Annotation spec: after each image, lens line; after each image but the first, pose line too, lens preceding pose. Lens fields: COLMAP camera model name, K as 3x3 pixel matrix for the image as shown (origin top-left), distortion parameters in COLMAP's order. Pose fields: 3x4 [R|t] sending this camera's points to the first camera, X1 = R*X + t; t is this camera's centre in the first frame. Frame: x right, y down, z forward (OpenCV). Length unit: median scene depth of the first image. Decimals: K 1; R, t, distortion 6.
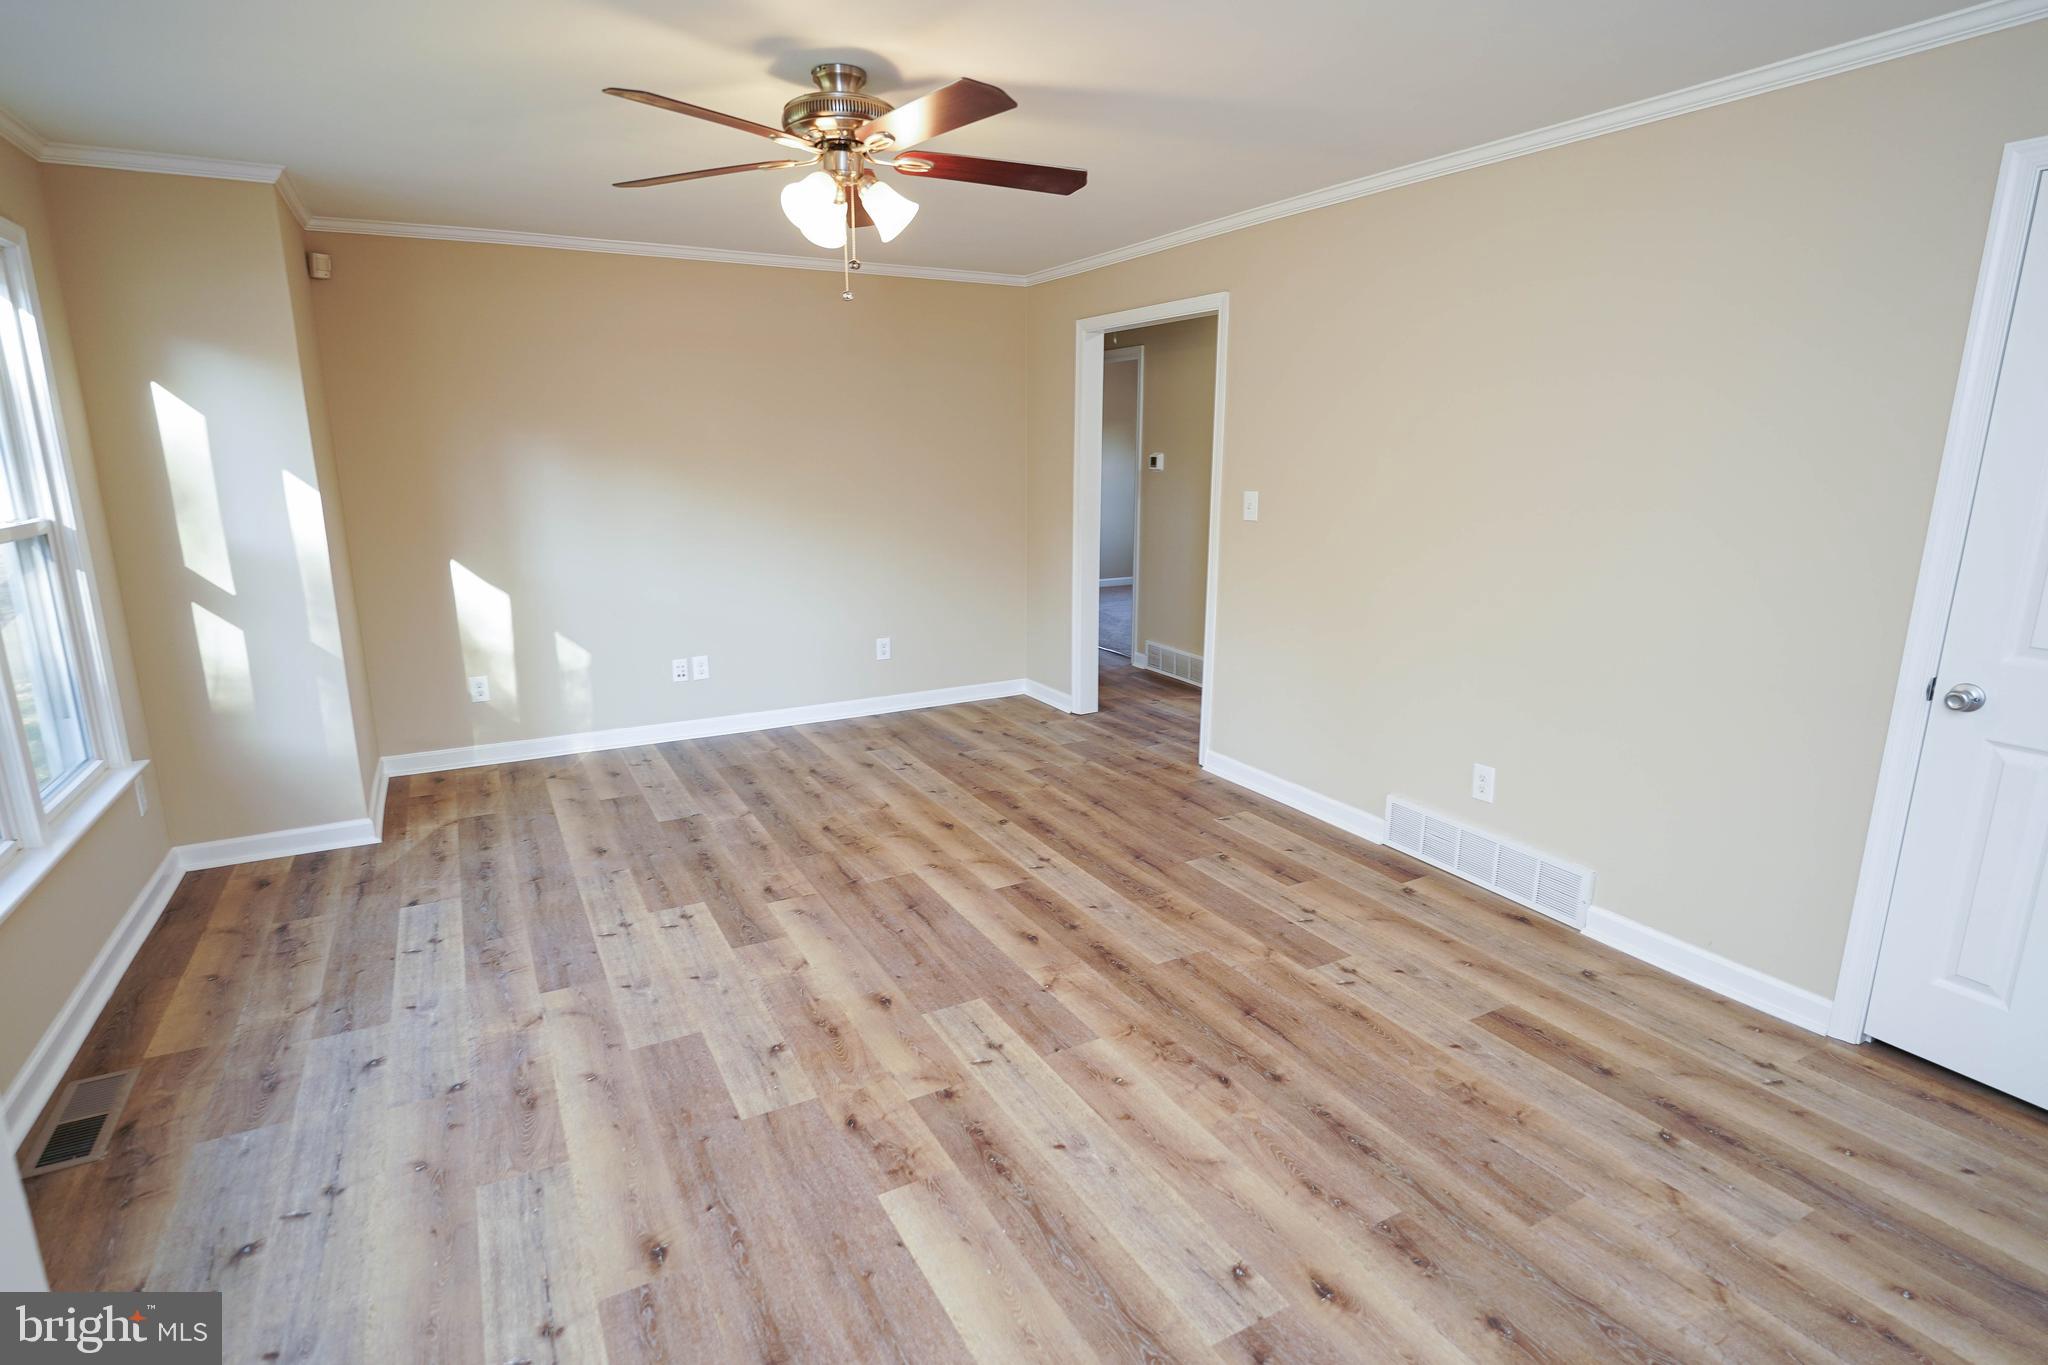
lens RADIAL K [[1014.0, 0, 1038.9], [0, 1014.0, 695.0], [0, 0, 1]] dist [-0.009532, -0.001217]
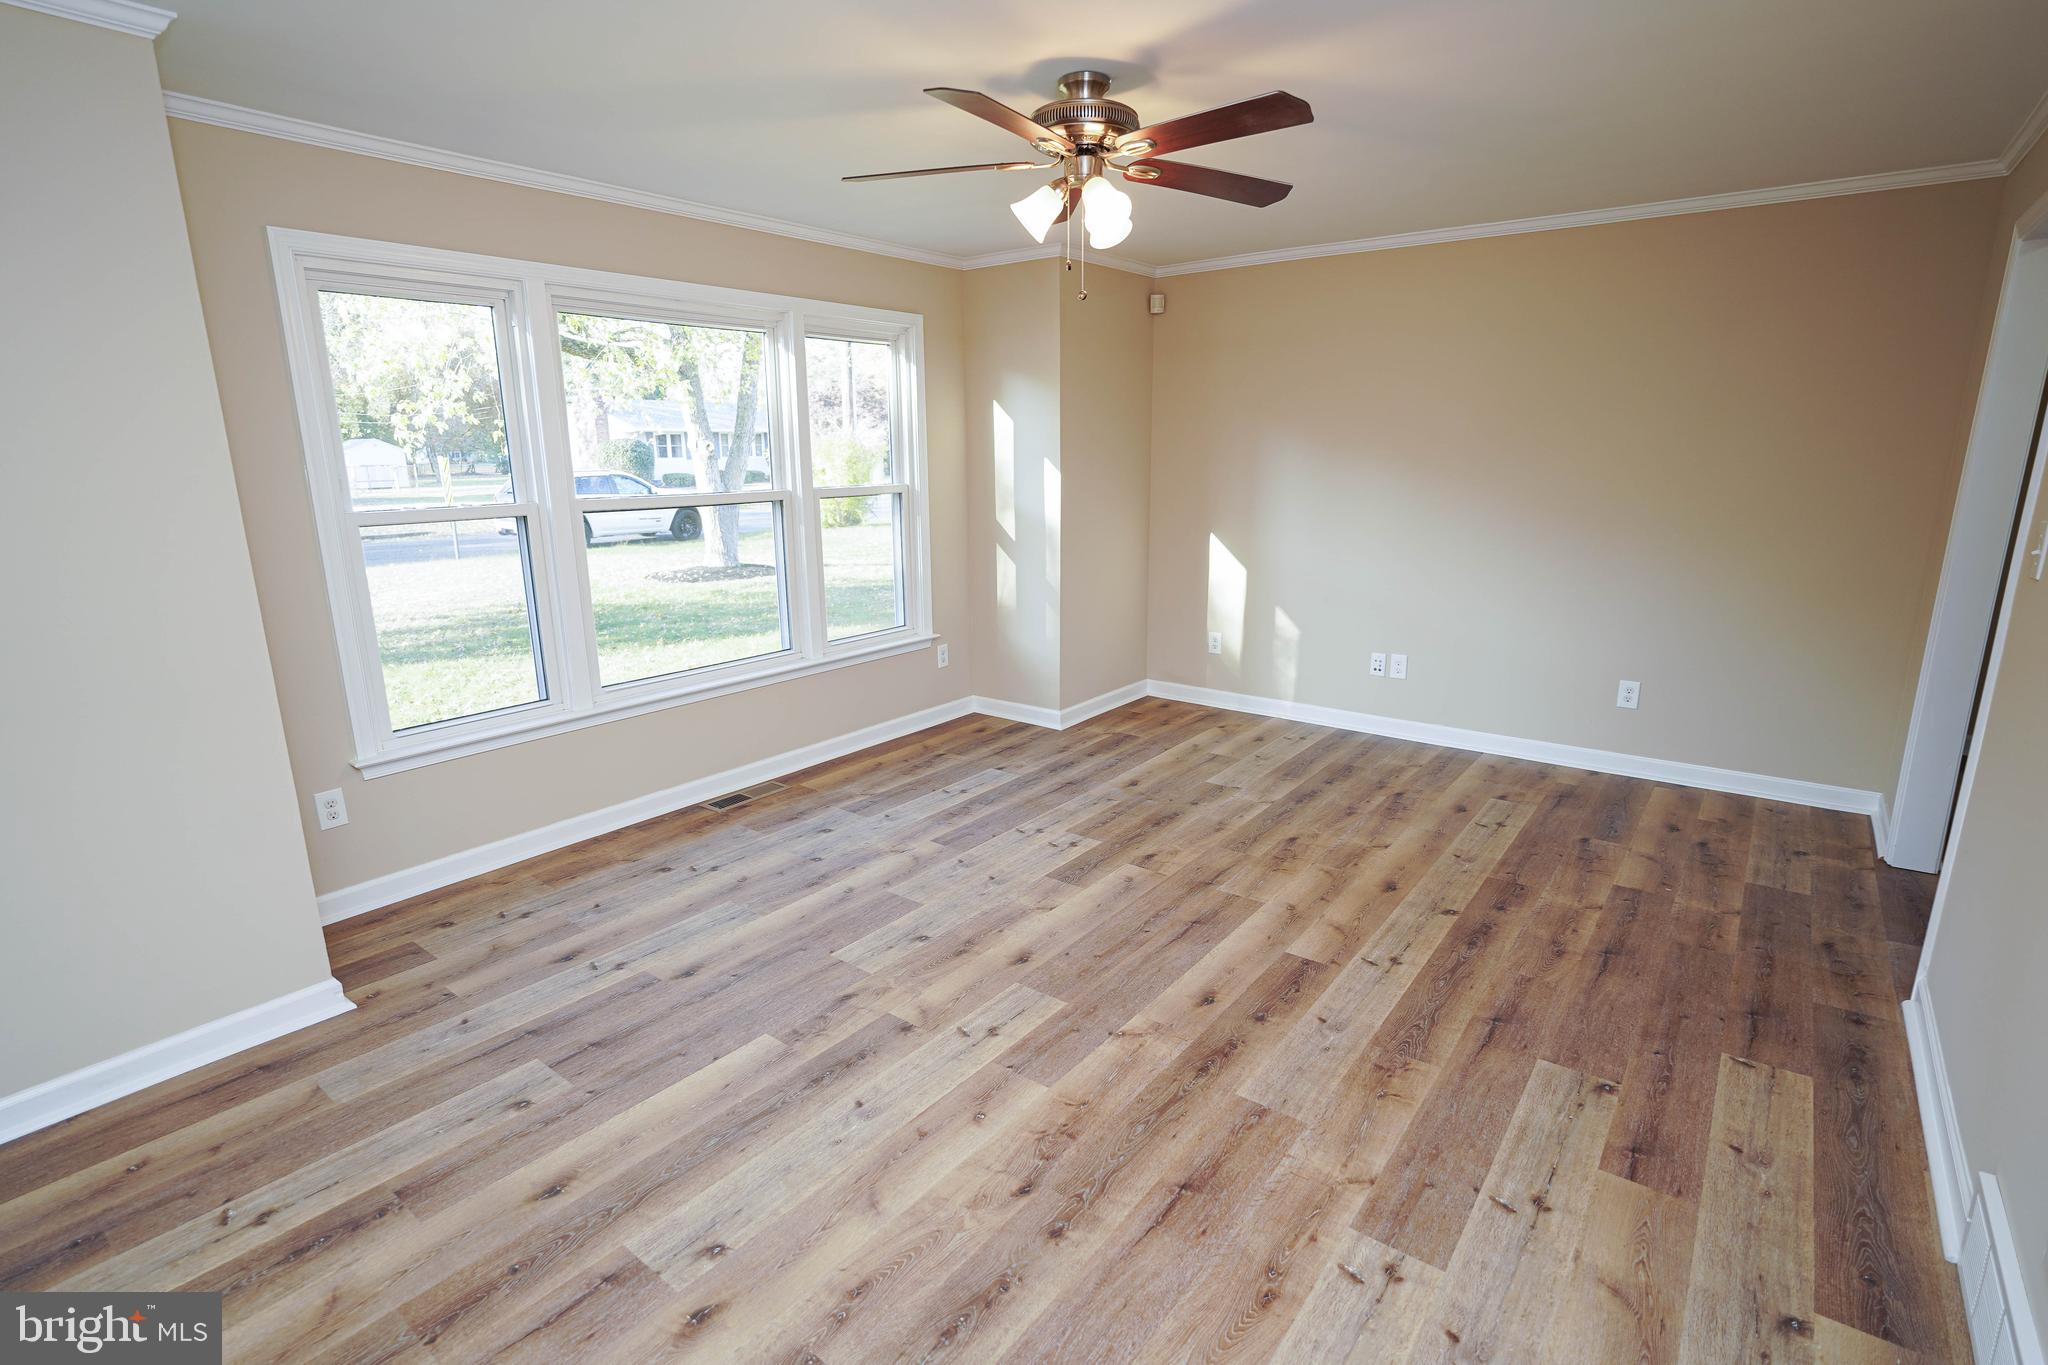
lens RADIAL K [[993.1, 0, 1015.8], [0, 993.1, 687.2], [0, 0, 1]] dist [-0.014703, 0.002140]
pose [[0.390060, 0.215826, -0.895138, 0.590340], [-0.210030, 0.967369, 0.141720, -0.101170], [0.896516, 0.132726, 0.422662, 0.417976]]
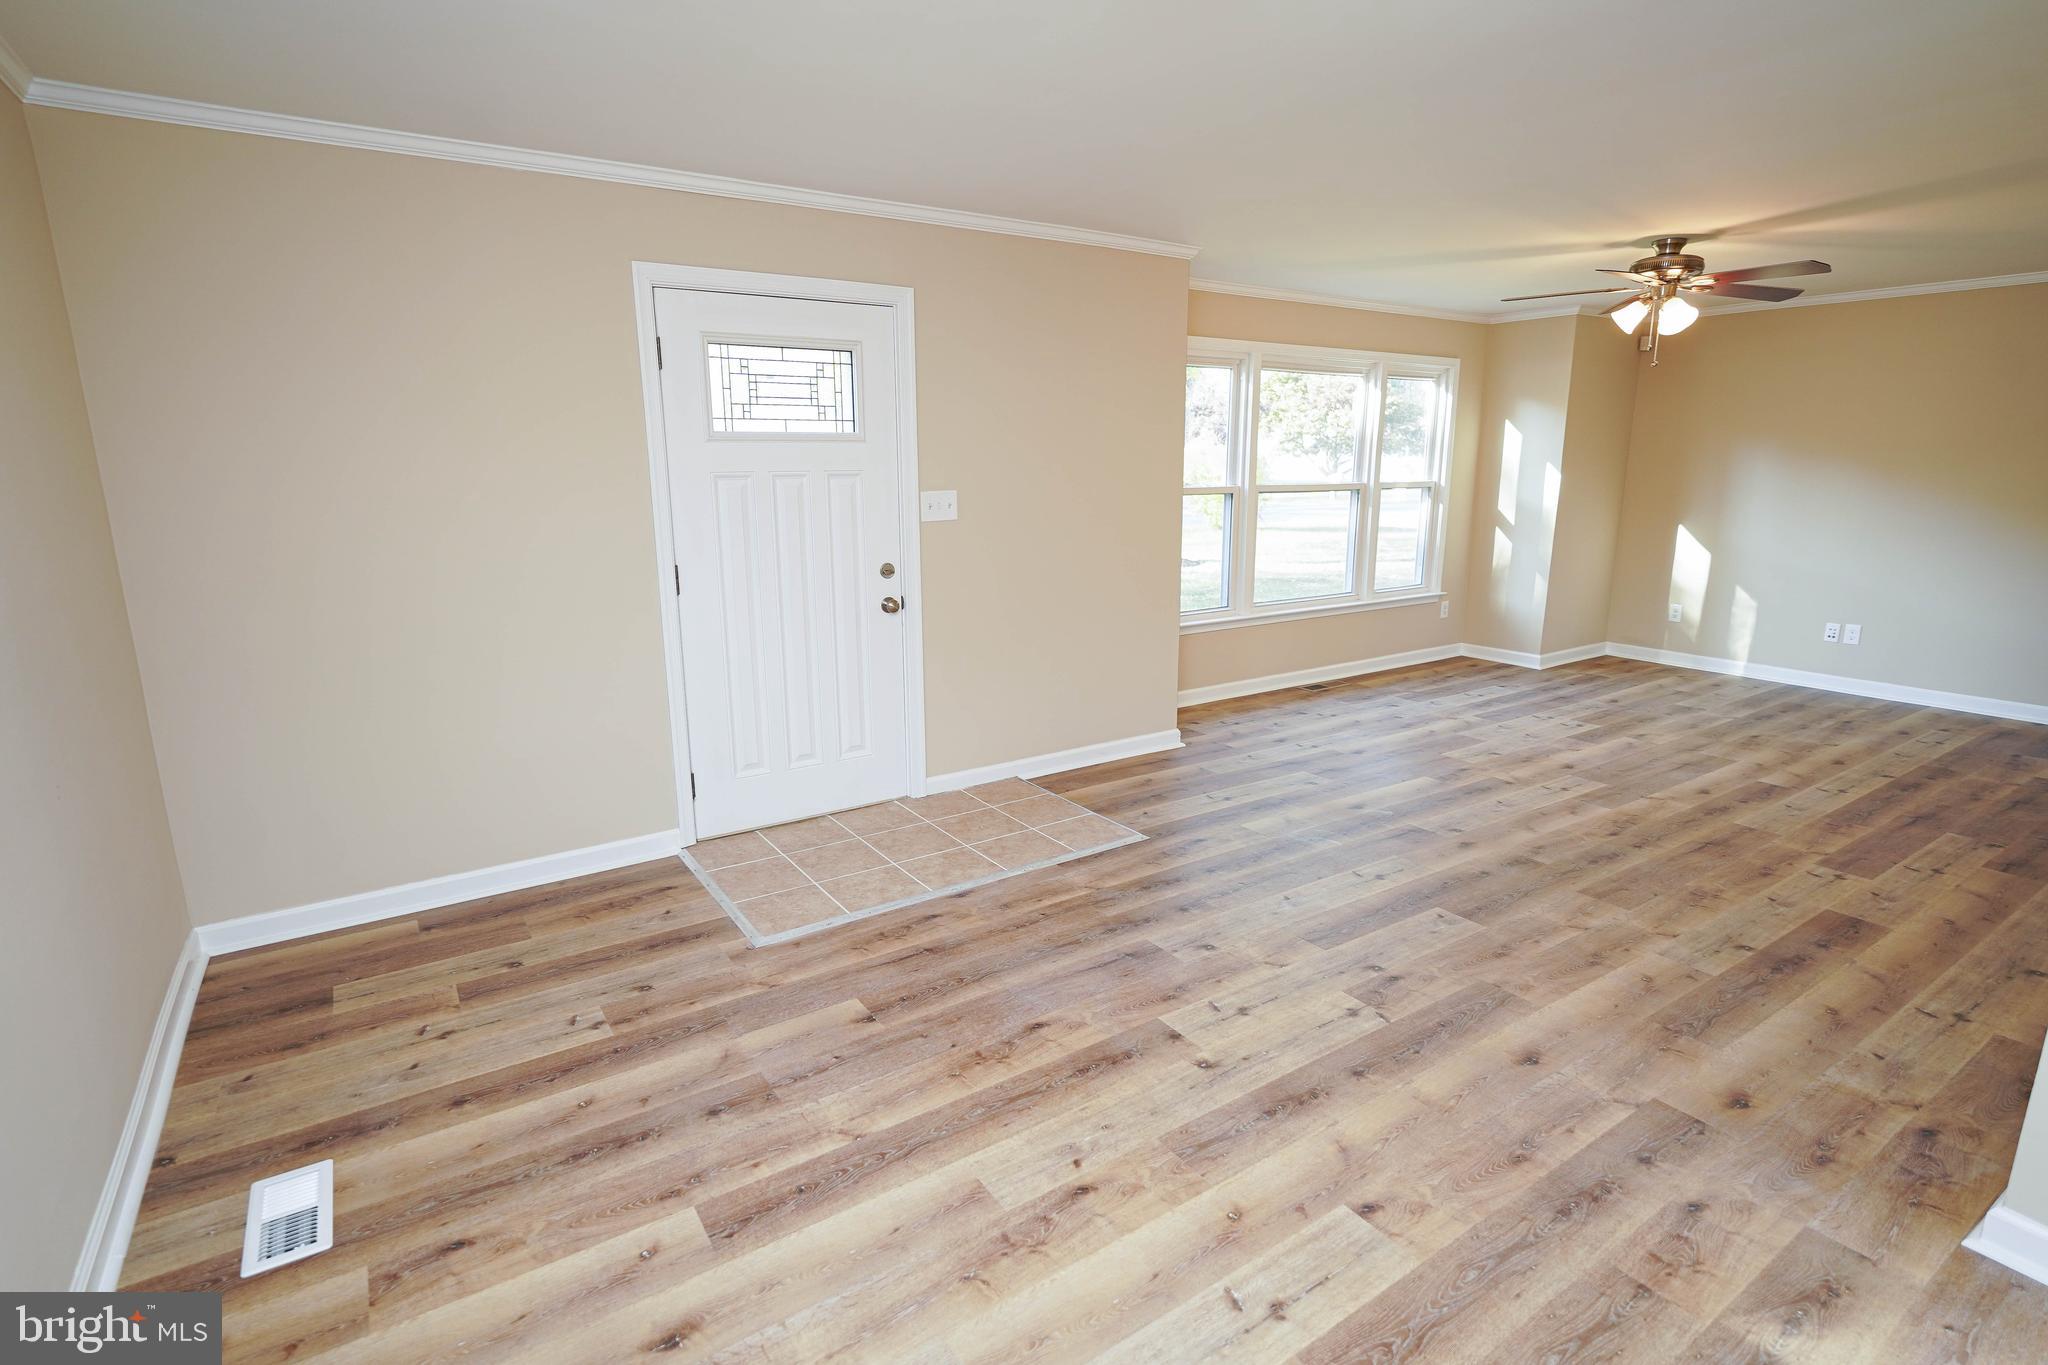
lens RADIAL K [[1014.0, 0, 1019.2], [0, 1014.0, 679.3], [0, 0, 1]] dist [-0.009532, -0.001217]
pose [[0.078672, 0.214069, -0.973645, 1.167112], [-0.230938, 0.954018, 0.191094, 0.037016], [0.969783, 0.209818, 0.124491, -0.131799]]
